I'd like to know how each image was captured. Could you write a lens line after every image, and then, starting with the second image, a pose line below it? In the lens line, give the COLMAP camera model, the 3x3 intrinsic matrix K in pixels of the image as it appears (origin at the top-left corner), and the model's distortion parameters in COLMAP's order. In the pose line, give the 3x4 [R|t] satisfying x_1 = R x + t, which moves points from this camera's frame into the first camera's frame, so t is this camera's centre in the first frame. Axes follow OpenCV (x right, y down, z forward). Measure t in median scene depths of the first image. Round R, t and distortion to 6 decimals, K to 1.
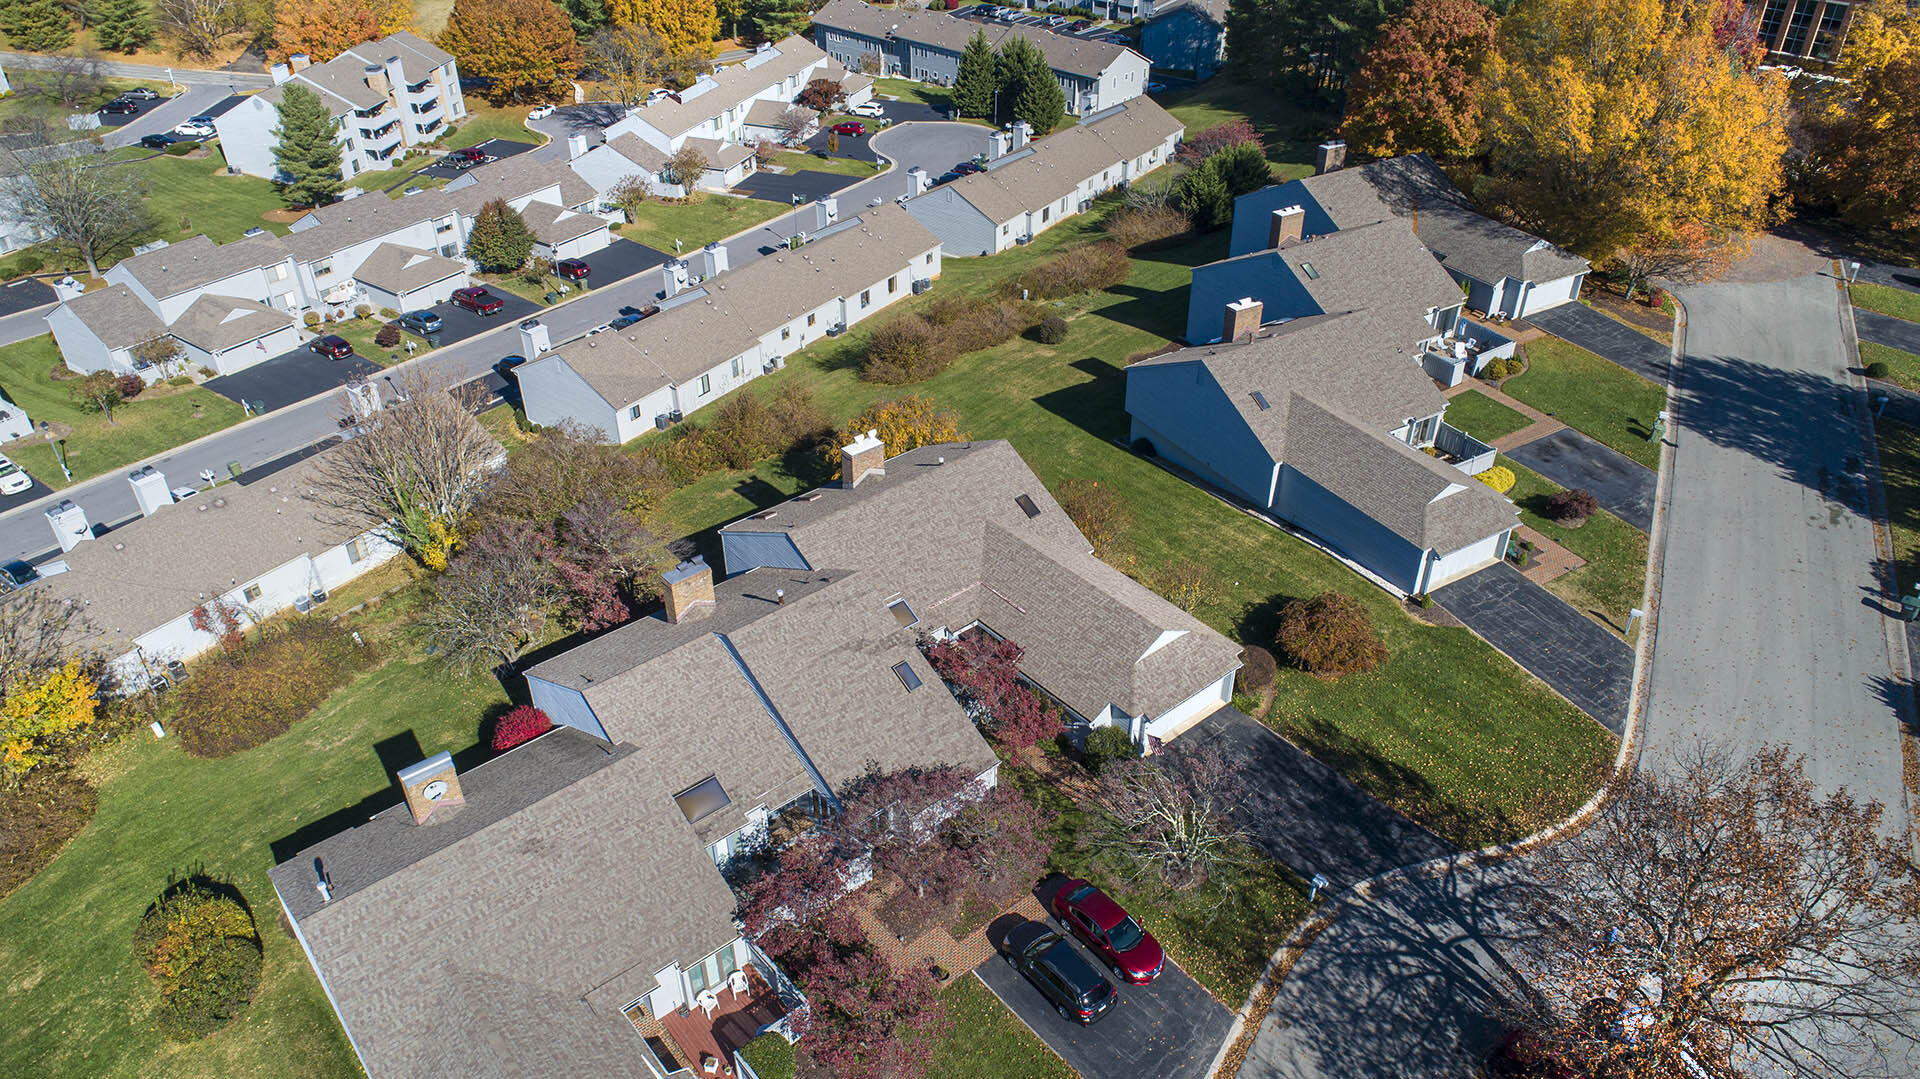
lens RADIAL K [[1288.1, 0, 959.5], [0, 1288.1, 553.4], [0, 0, 1]] dist [-0.014162, 0.008938]
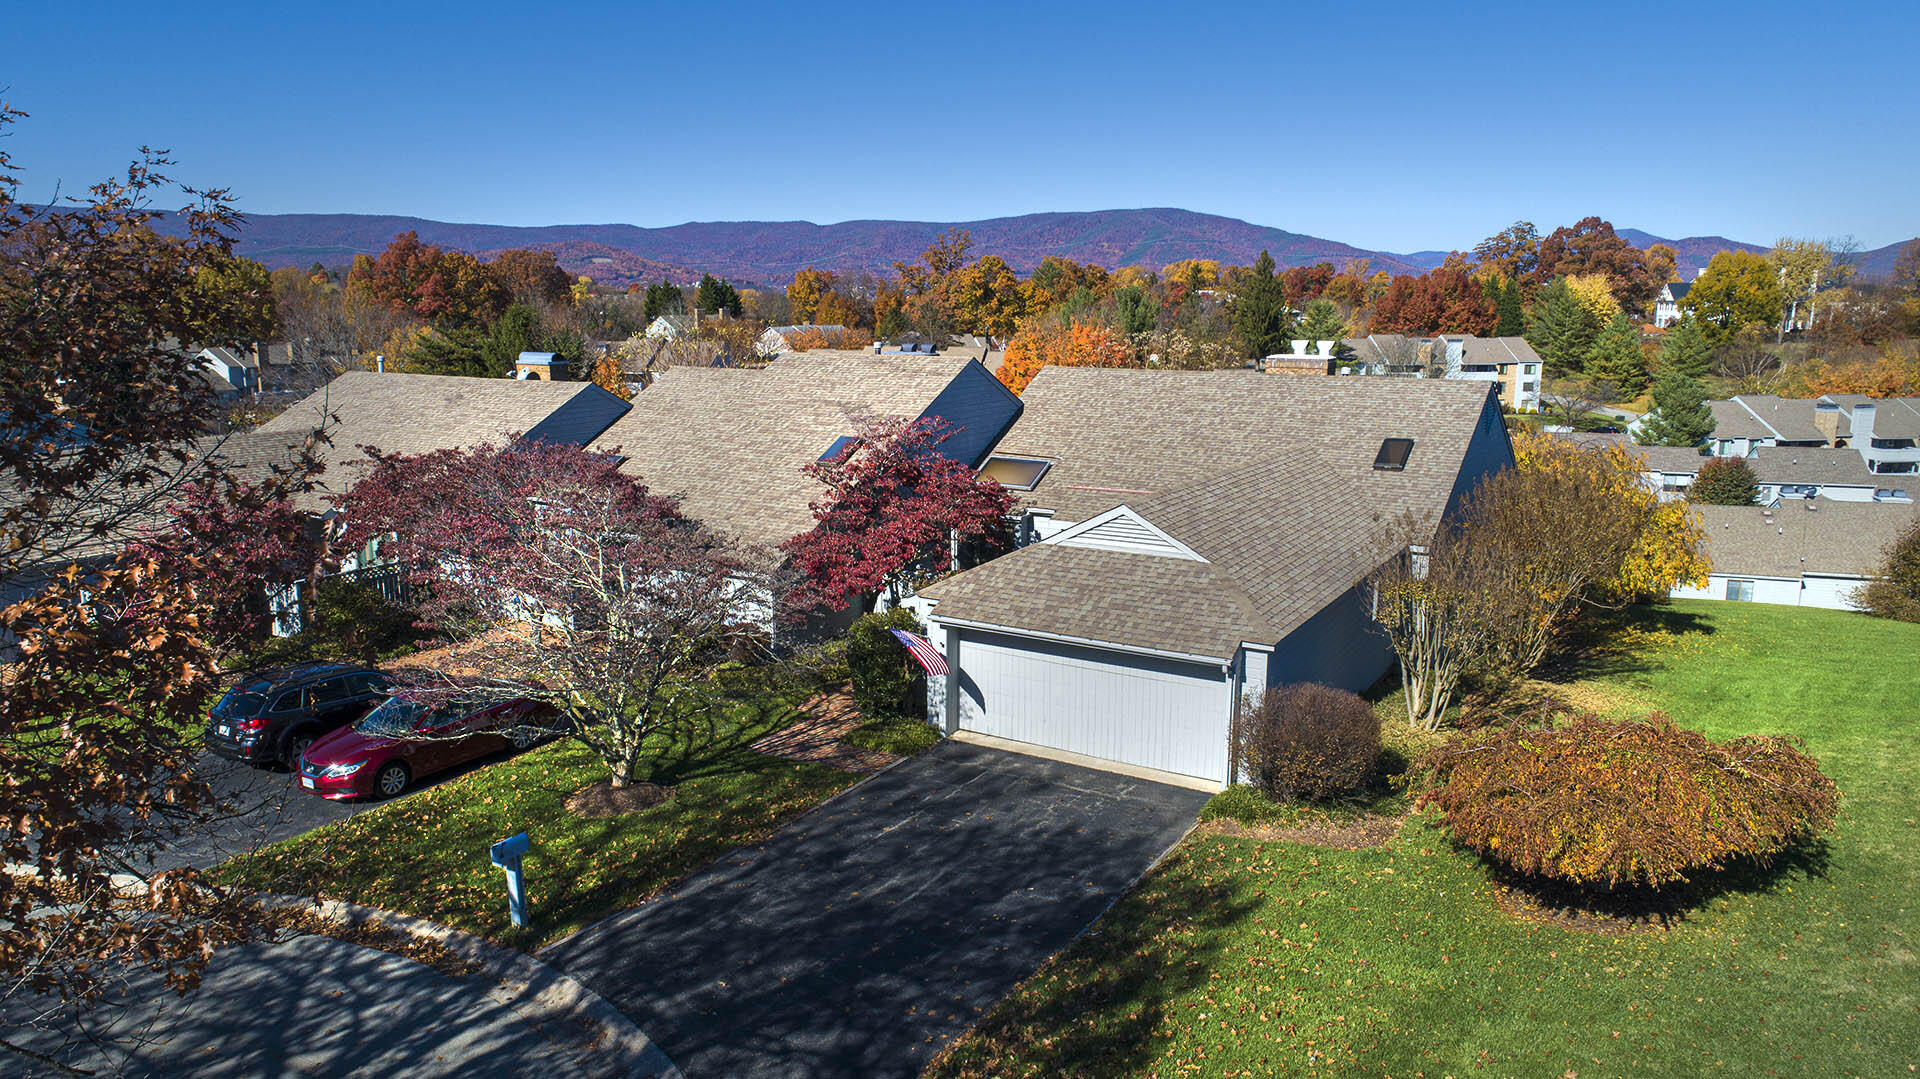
lens RADIAL K [[1288.1, 0, 961.5], [0, 1288.1, 543.7], [0, 0, 1]] dist [-0.014162, 0.008938]
pose [[0.317836, 0.183420, -0.930235, 0.258060], [-0.541989, 0.840159, -0.019524, 0.050466], [0.777964, 0.510382, 0.366445, 0.379991]]
